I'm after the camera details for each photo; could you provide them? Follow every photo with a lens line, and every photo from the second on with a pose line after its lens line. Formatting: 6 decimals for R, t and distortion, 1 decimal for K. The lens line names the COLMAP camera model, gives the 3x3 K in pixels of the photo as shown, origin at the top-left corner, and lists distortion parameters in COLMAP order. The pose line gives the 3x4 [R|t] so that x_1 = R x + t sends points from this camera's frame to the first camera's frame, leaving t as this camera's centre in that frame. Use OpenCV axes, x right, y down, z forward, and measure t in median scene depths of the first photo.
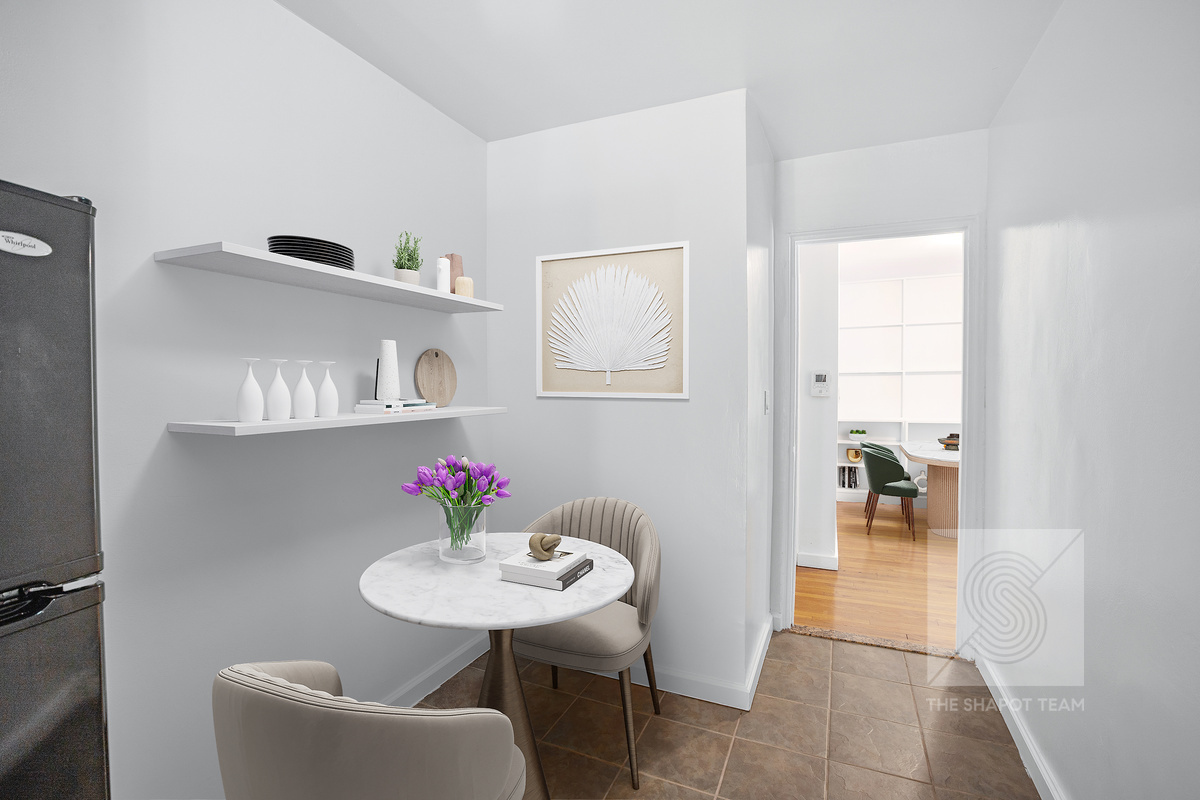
lens RADIAL K [[572.2, 0, 597.5], [0, 572.2, 398.2], [0, 0, 1]] dist [-0.000815, 0.000069]
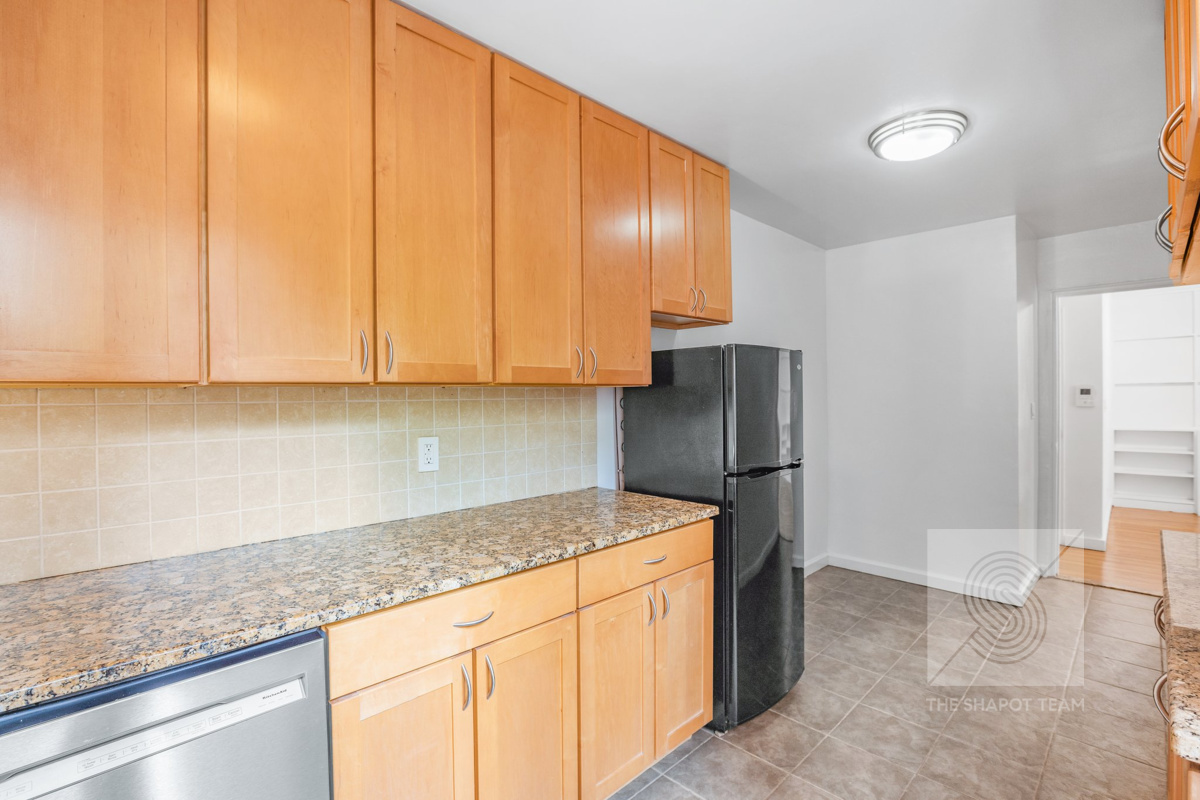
lens RADIAL K [[572.2, 0, 601.9], [0, 572.2, 398.0], [0, 0, 1]] dist [-0.000815, 0.000069]
pose [[0.936670, -0.005687, -0.350167, -0.168878], [-0.000843, 0.999829, -0.018494, 0.003104], [0.350213, 0.017618, 0.936505, -0.568318]]
